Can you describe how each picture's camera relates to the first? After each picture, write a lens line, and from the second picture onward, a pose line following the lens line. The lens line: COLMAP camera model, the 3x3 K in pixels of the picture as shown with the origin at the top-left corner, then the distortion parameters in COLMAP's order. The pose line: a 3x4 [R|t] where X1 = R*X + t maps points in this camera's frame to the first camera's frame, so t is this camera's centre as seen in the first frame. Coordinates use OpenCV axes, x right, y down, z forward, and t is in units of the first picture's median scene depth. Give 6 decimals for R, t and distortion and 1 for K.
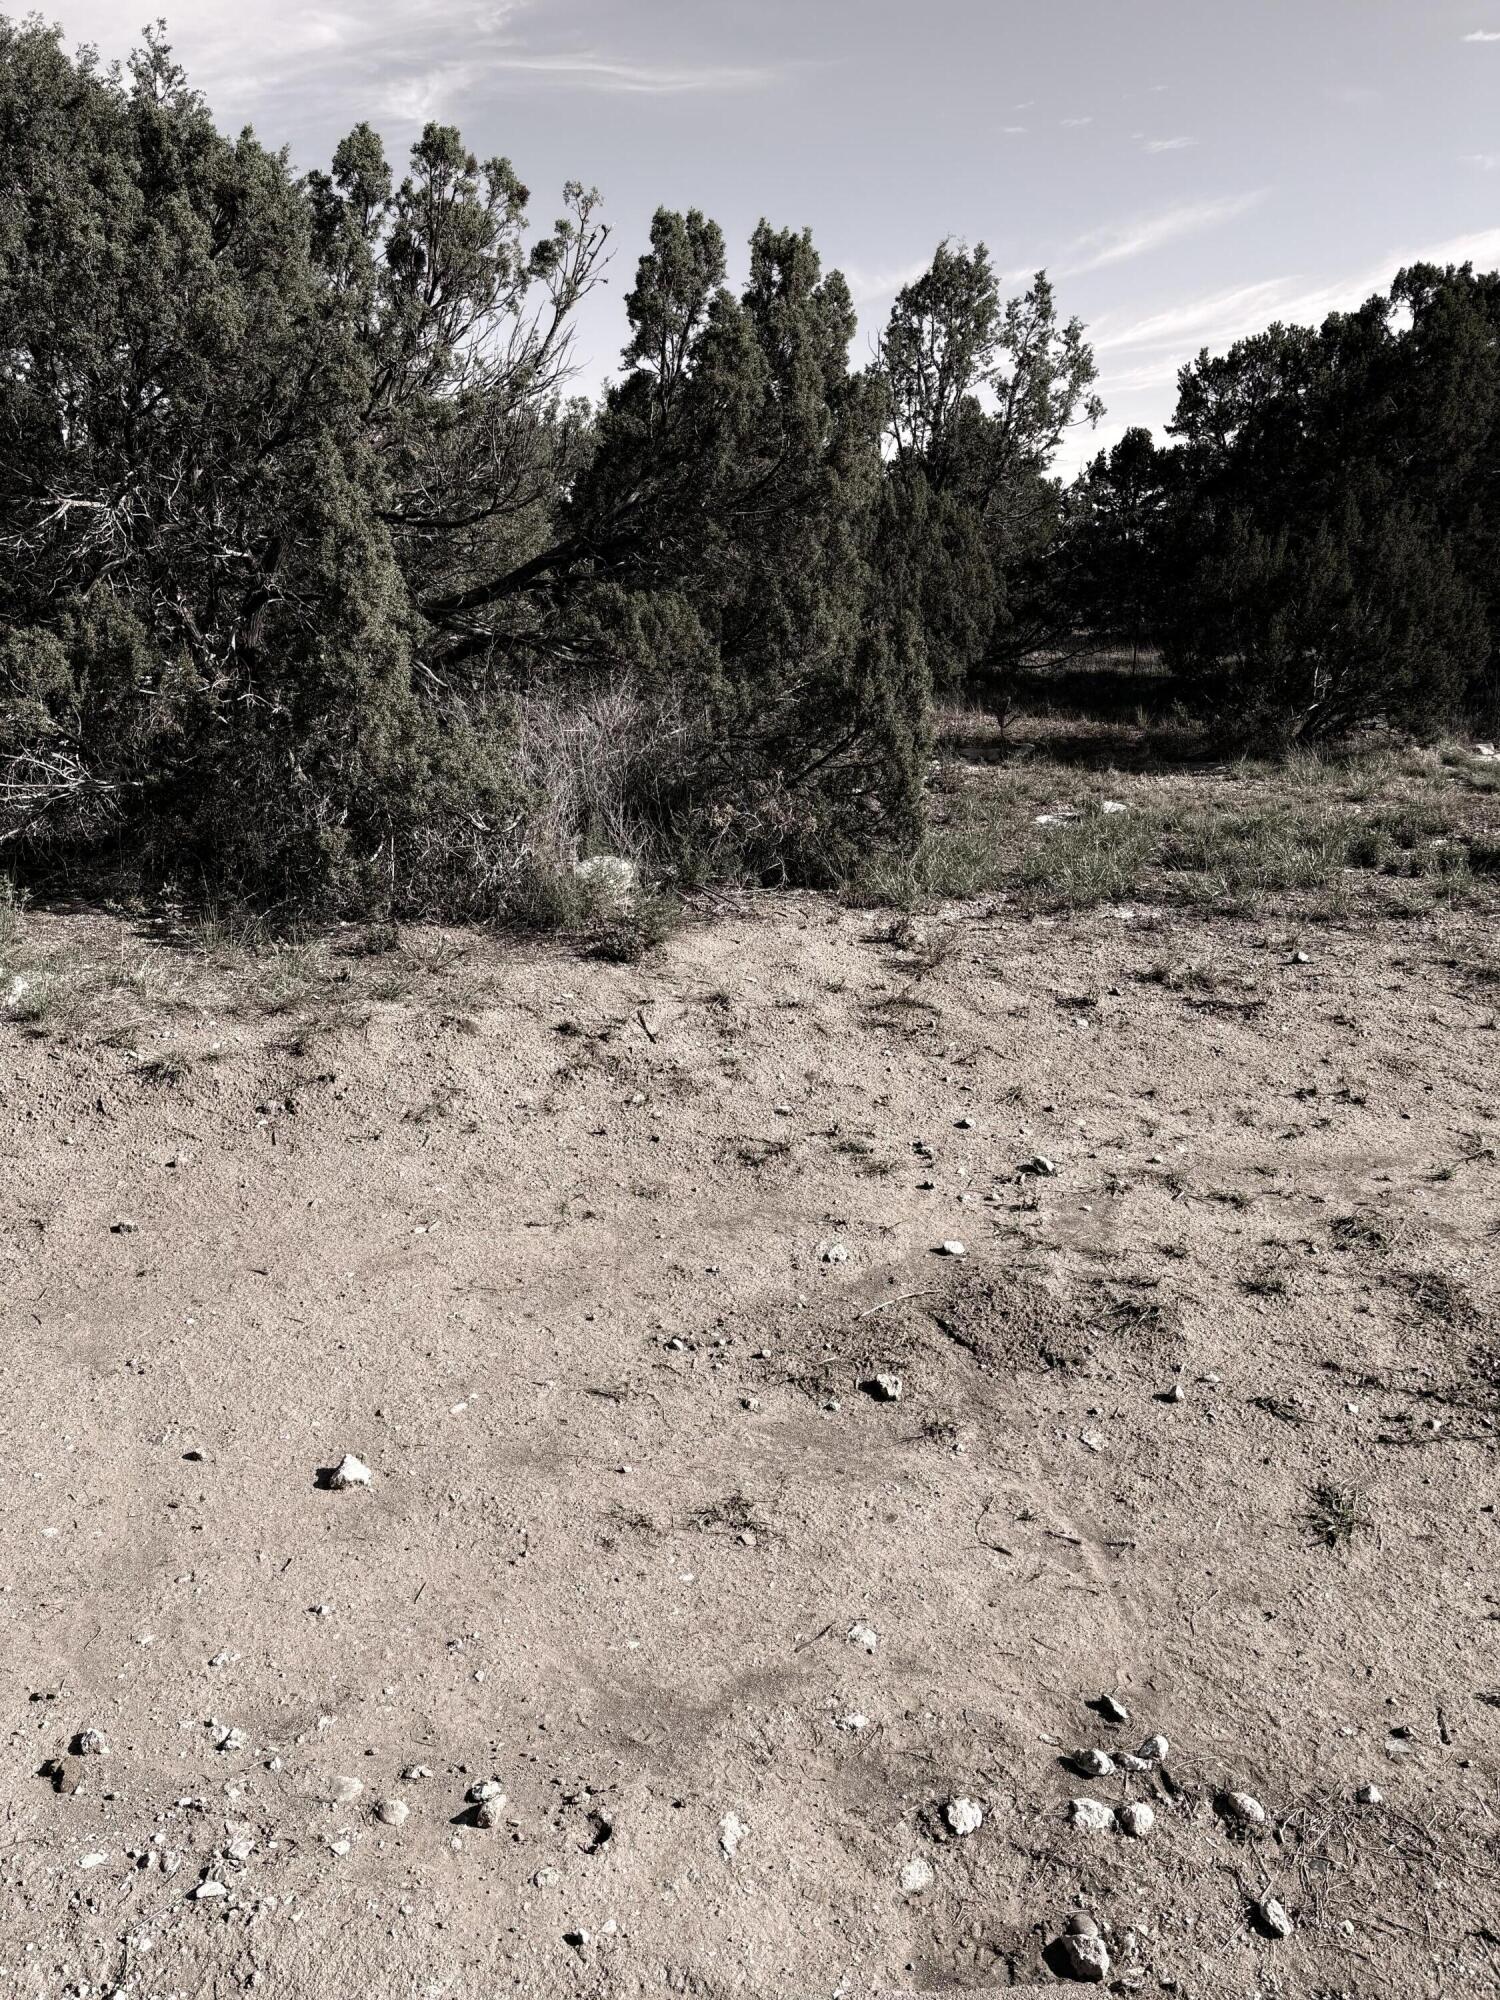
lens RADIAL K [[1502.5, 0, 713.6], [0, 1502.5, 990.2], [0, 0, 1]] dist [0.073462, 0.001654]
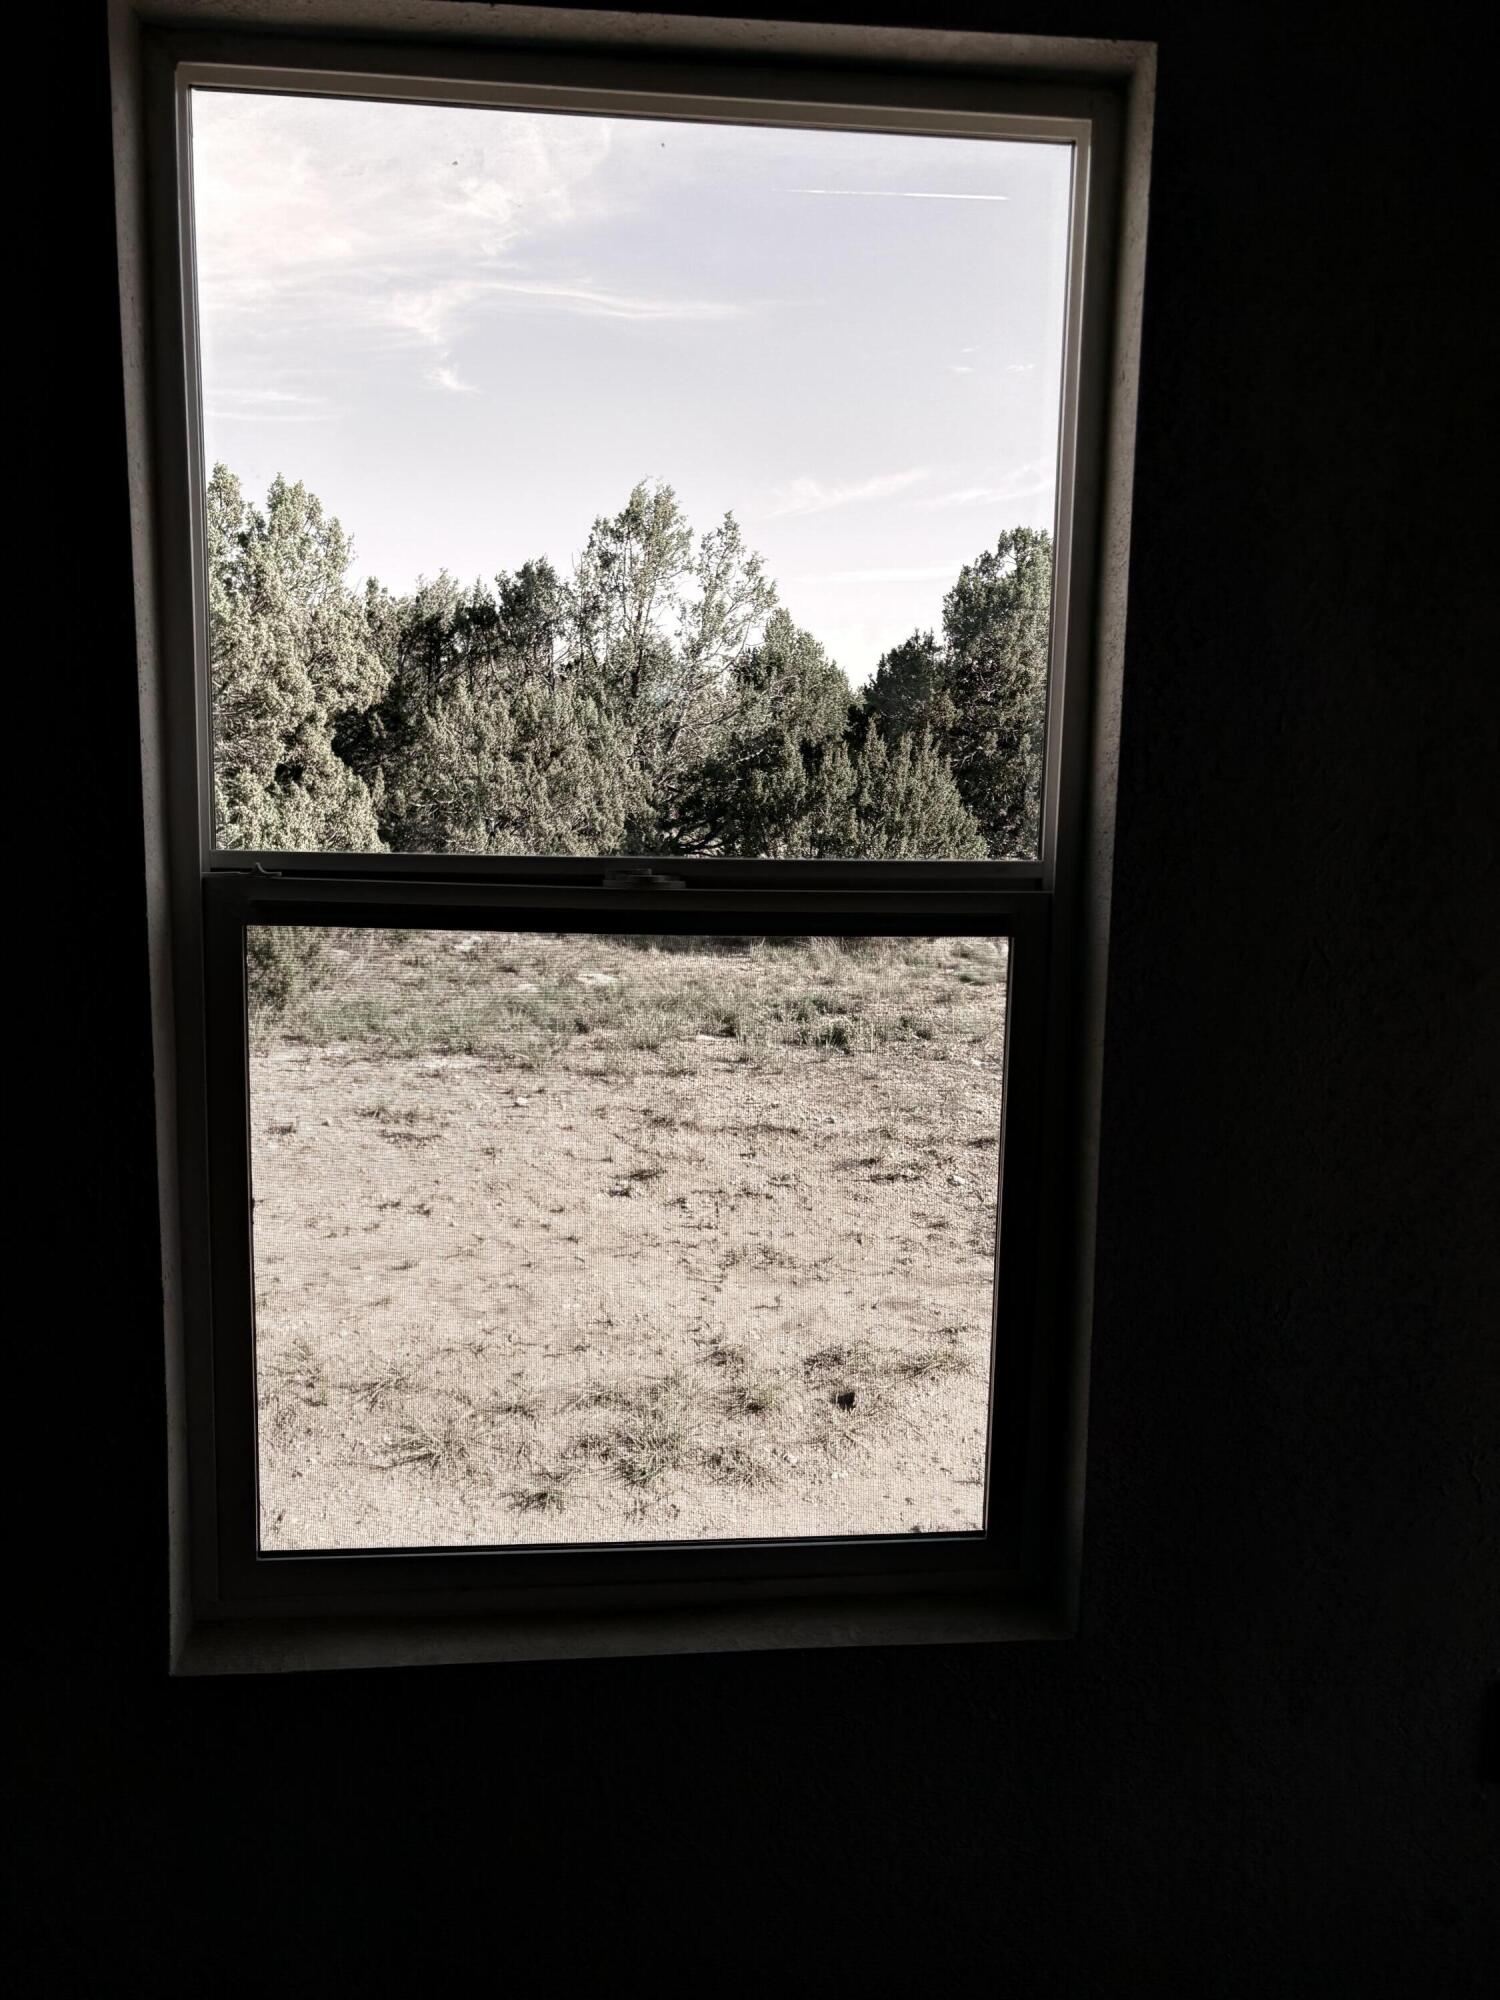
lens RADIAL K [[1534.5, 0, 750.0], [0, 1534.5, 1000.0], [0, 0, 1]] dist [0.063076, -0.002454]
pose [[0.998688, 0.032552, 0.039527, 0.322069], [-0.027778, 0.992880, -0.115838, 0.021038], [-0.043017, 0.114588, 0.992481, -0.121234]]
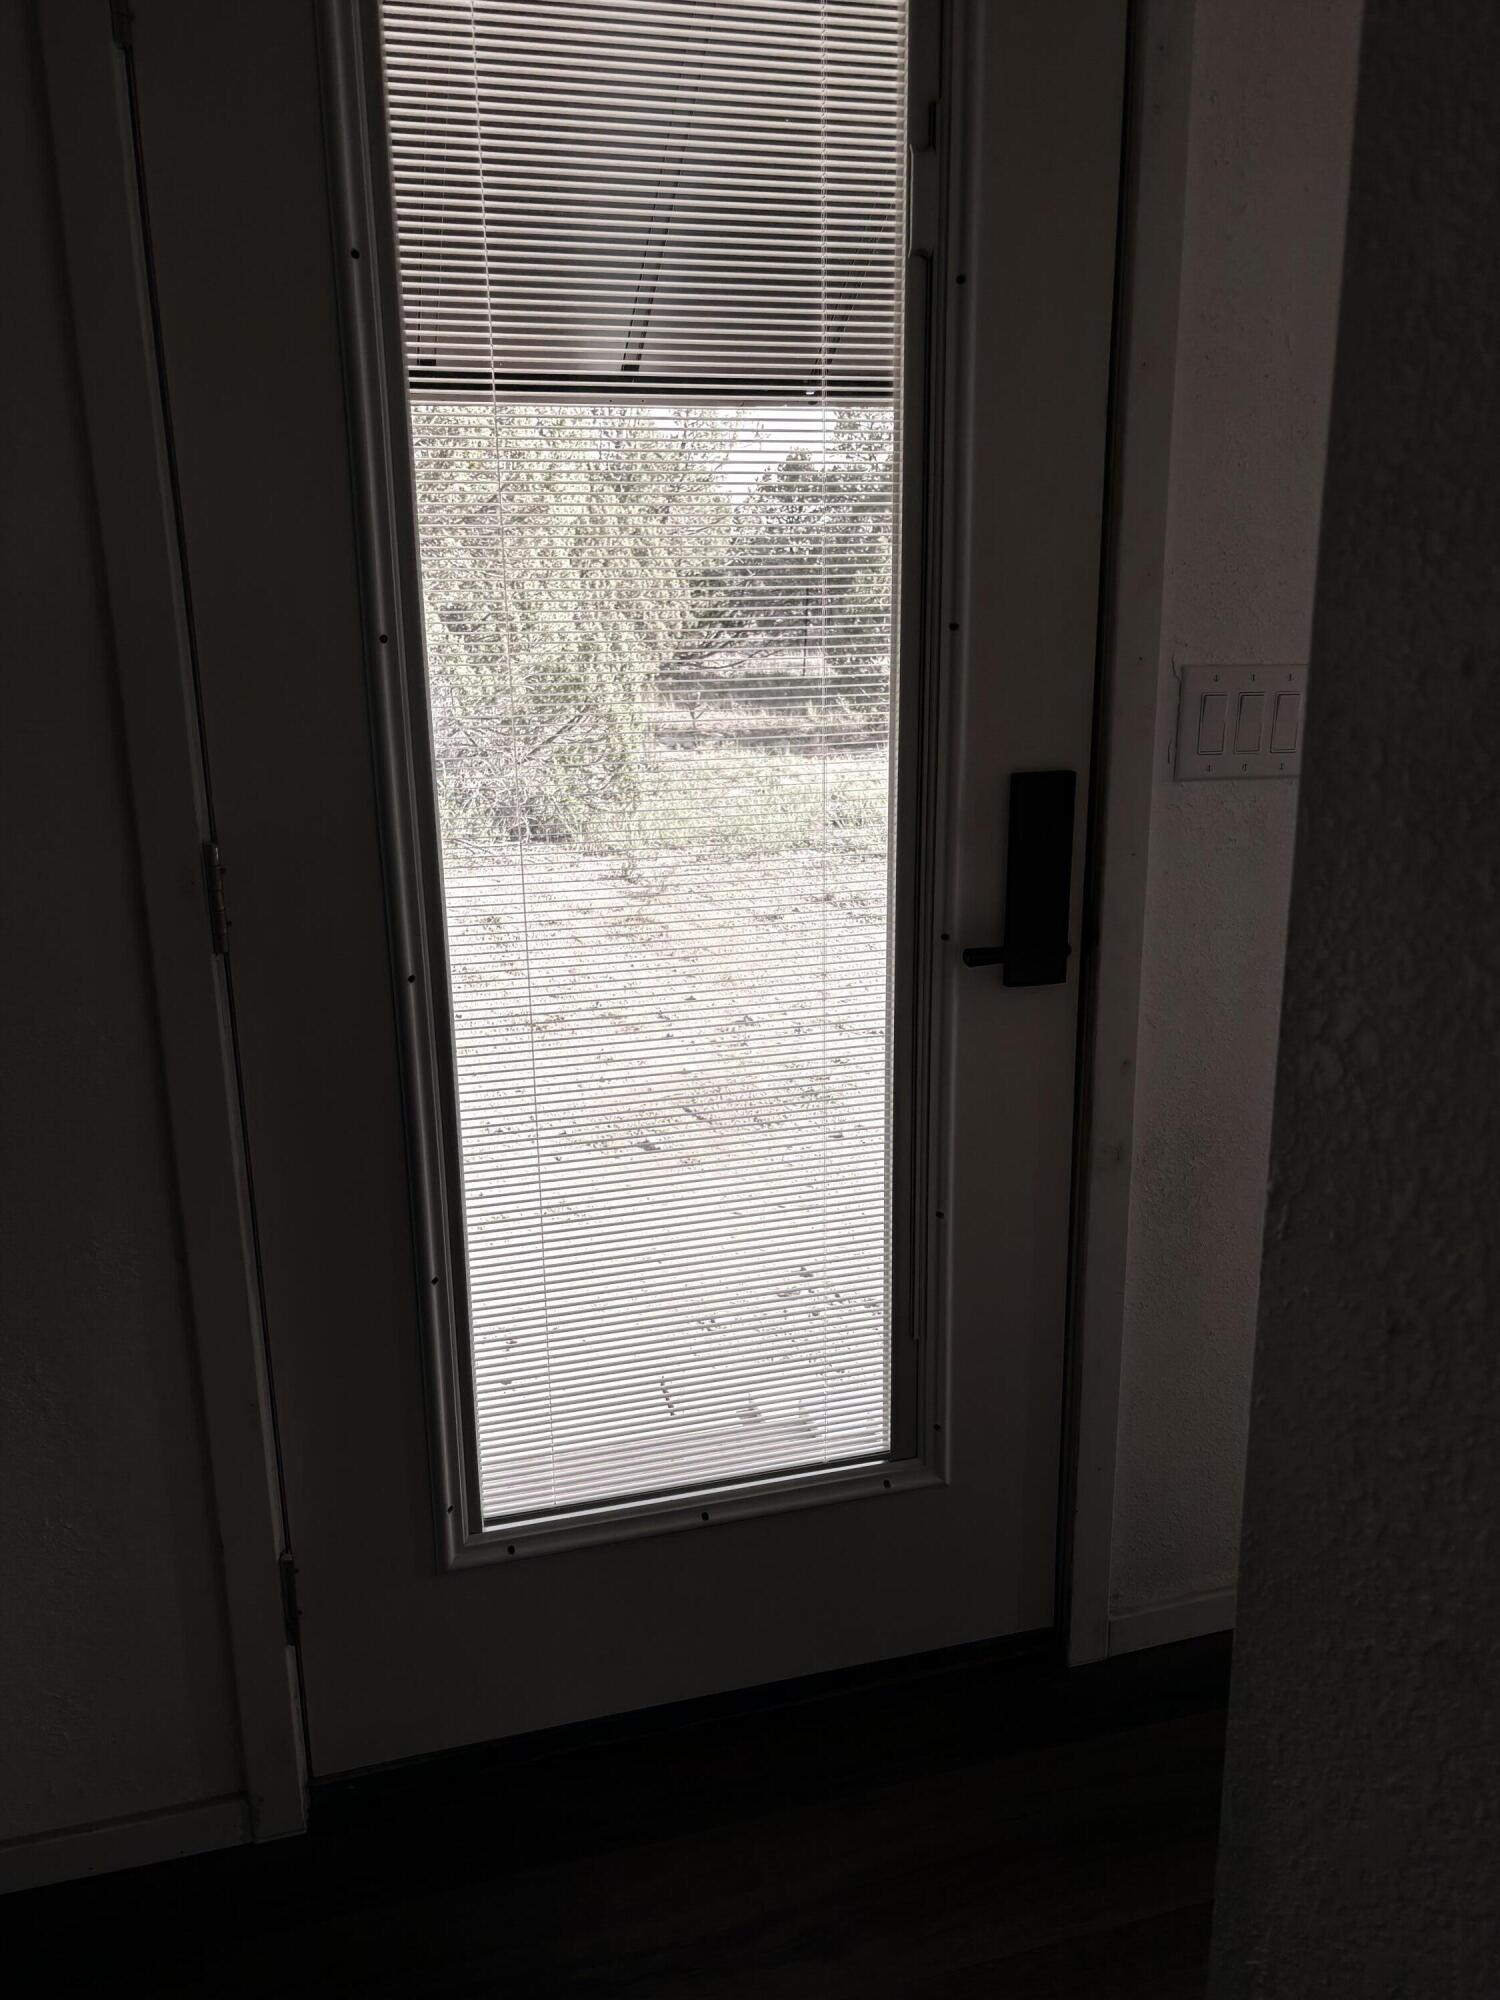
lens RADIAL K [[1534.5, 0, 750.0], [0, 1534.5, 1000.0], [0, 0, 1]] dist [0.063076, -0.002454]
pose [[0.973714, -0.036228, 0.224875, -0.041132], [0.036225, 0.999335, 0.004139, 0.039507], [-0.224876, 0.004116, 0.974379, -0.155308]]
